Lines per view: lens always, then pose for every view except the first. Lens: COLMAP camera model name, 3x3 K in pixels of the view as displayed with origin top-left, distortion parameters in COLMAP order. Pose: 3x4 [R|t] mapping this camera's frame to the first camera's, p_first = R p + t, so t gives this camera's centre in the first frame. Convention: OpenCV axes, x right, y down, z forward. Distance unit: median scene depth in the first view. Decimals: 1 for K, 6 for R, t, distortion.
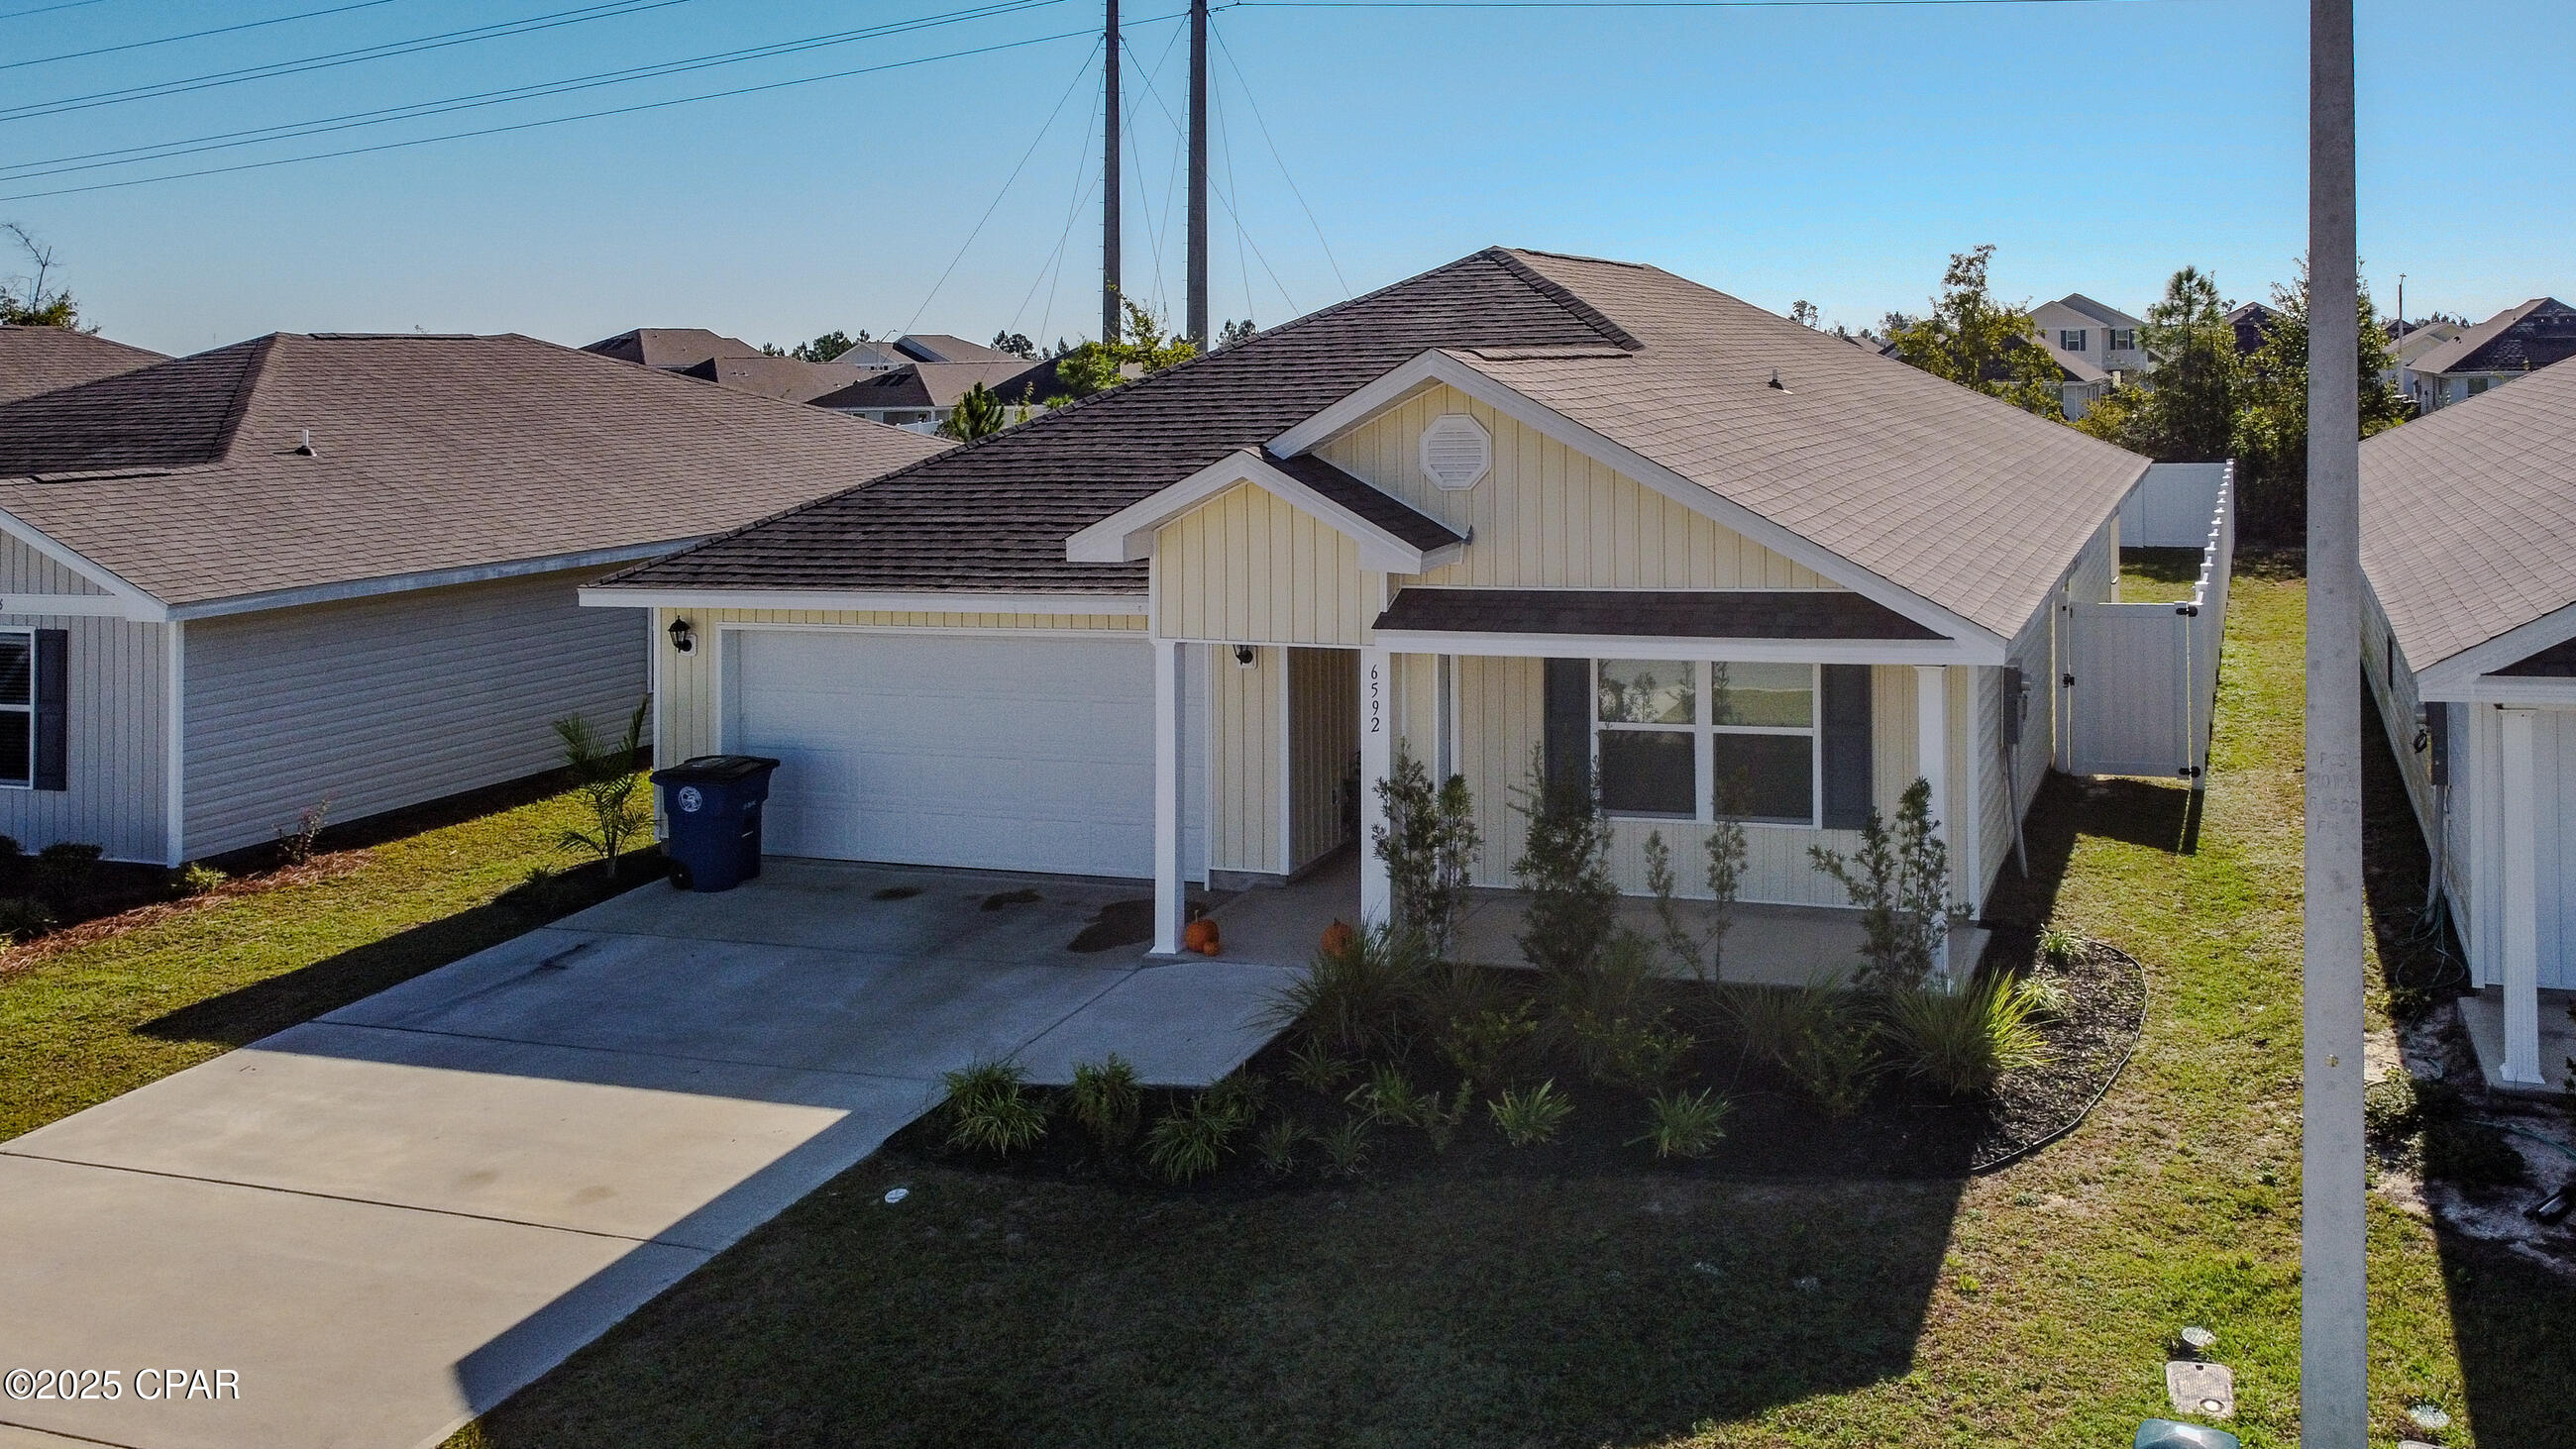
lens RADIAL K [[1829.1, 0, 1288.0], [0, 1829.1, 724.5], [0, 0, 1]] dist [-0.008567, -0.002100]
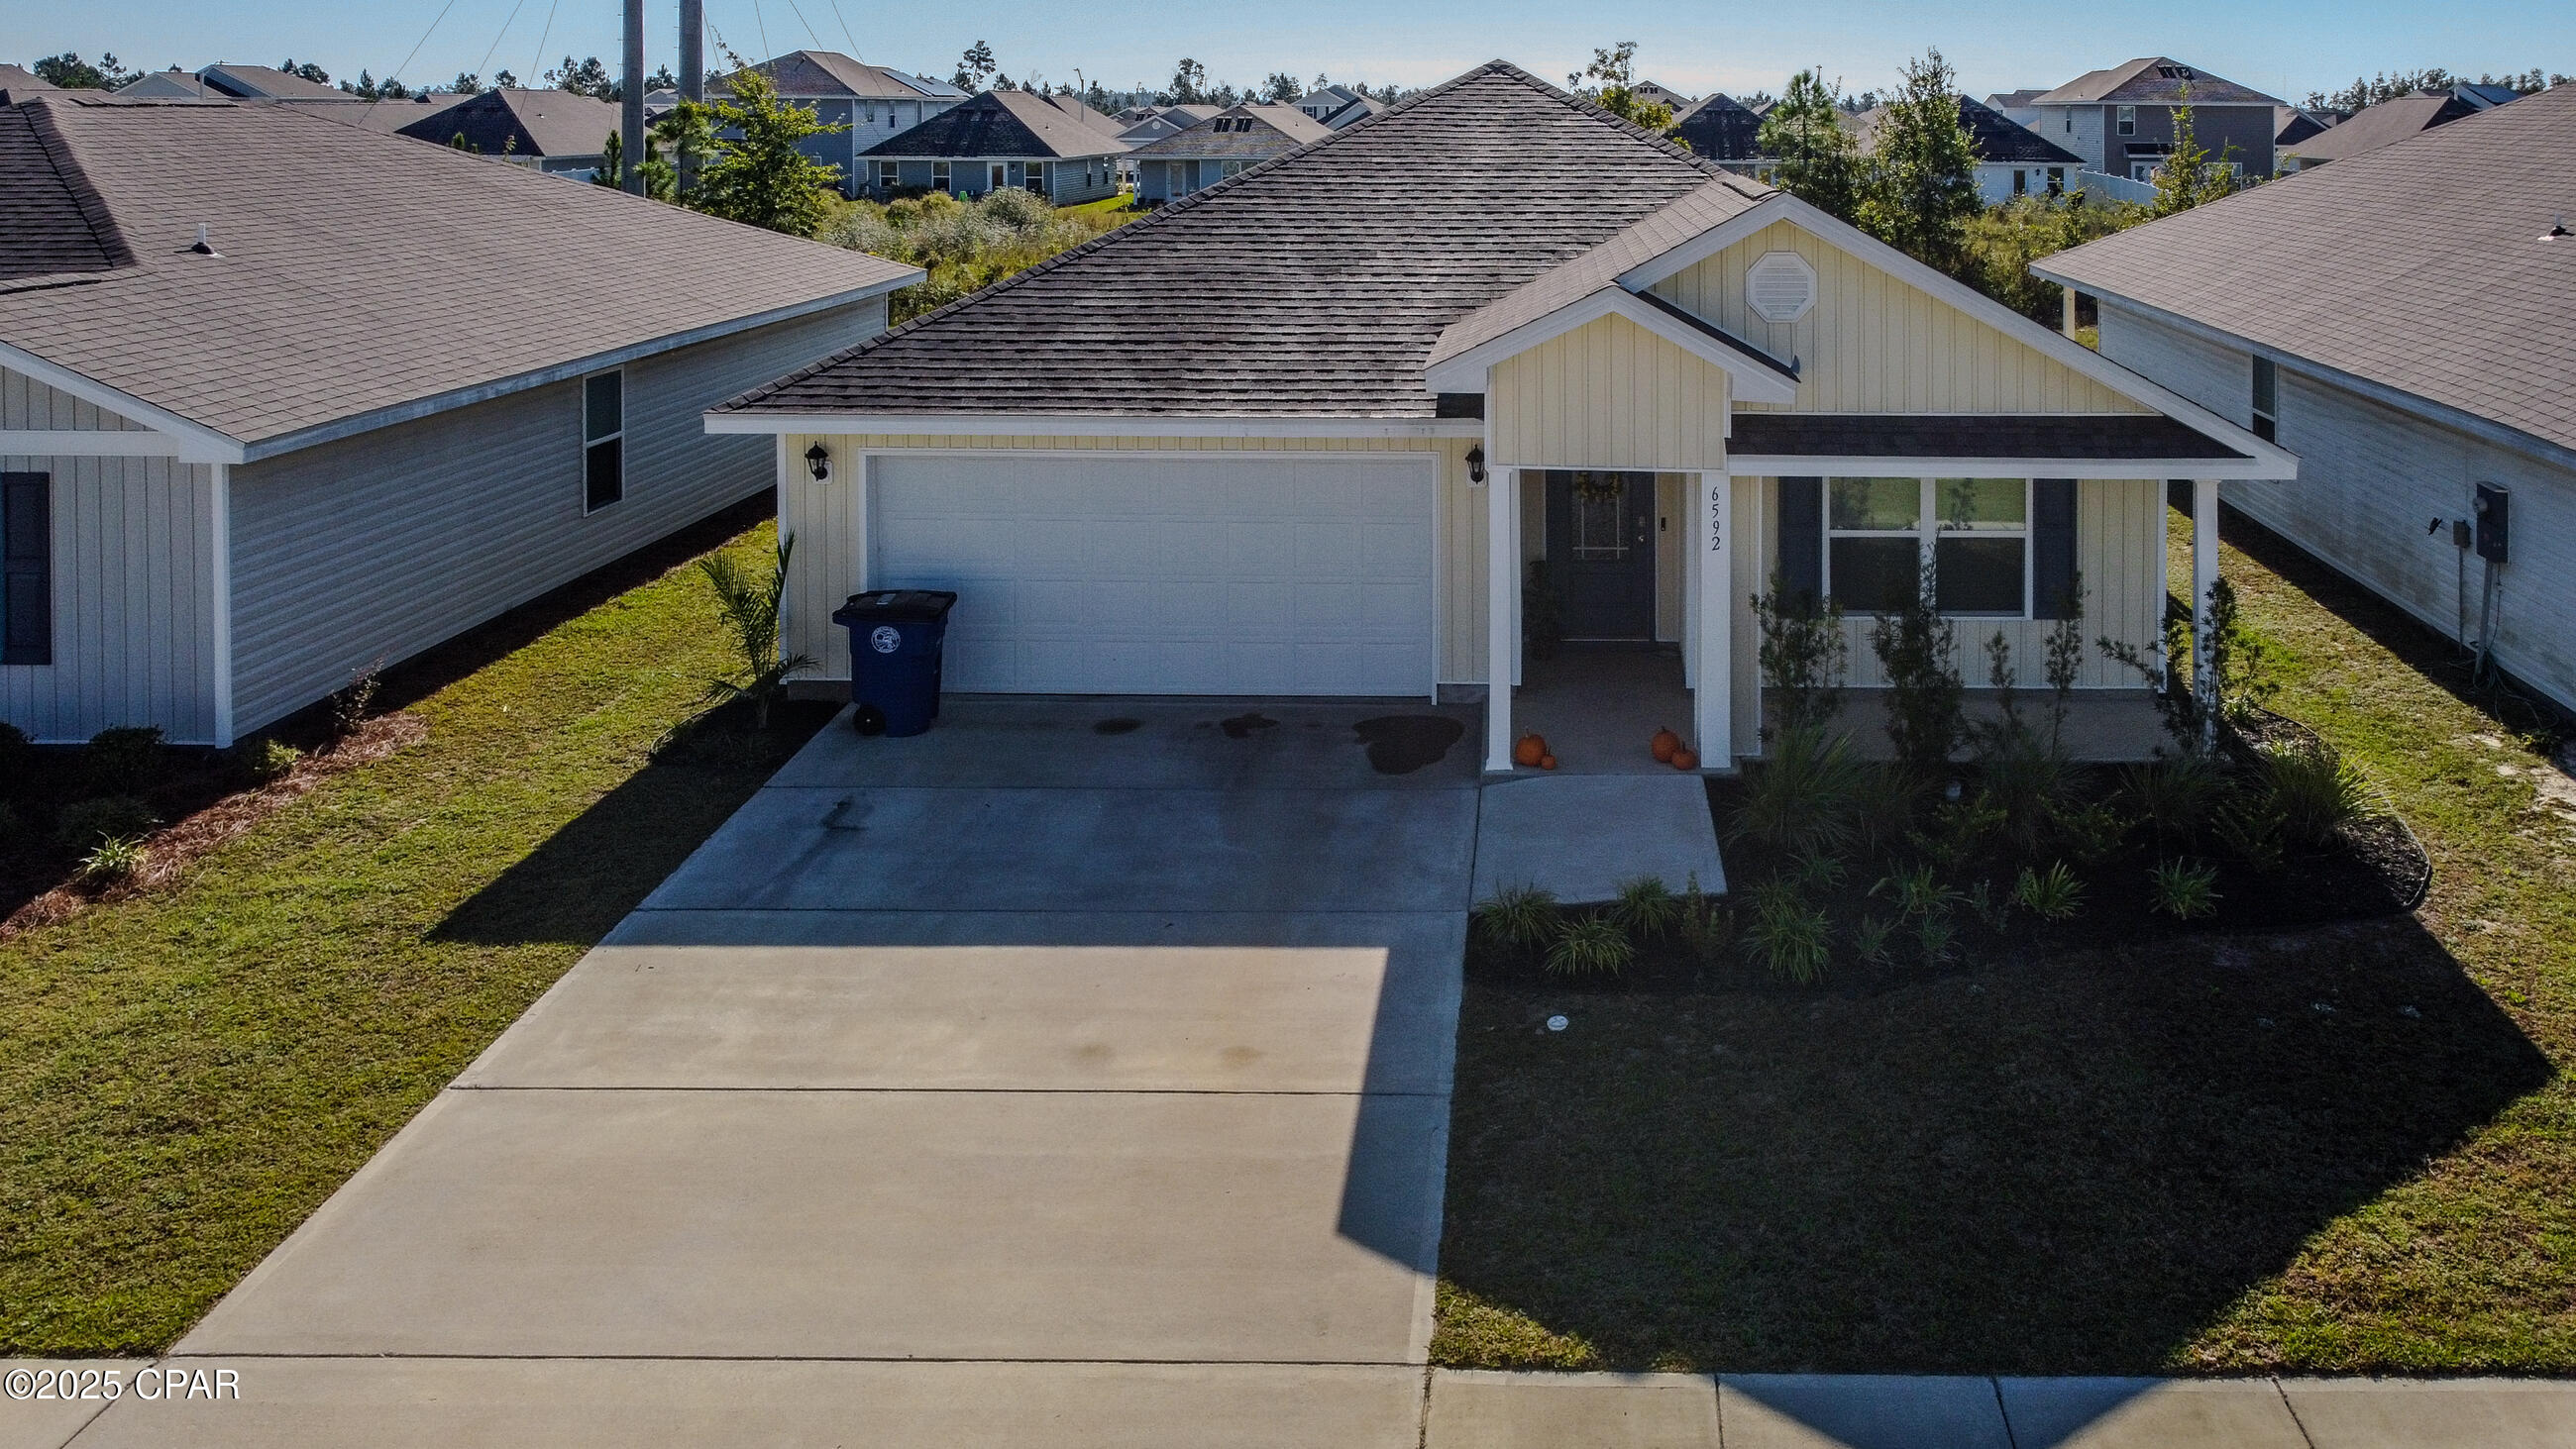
lens RADIAL K [[1882.6, 0, 1288.4], [0, 1882.6, 557.0], [0, 0, 1]] dist [-0.009205, -0.001710]
pose [[0.959083, -0.036719, 0.280735, -0.418622], [0.027841, 0.998980, 0.035549, -0.031607], [-0.281754, -0.026278, 0.959127, 0.015102]]
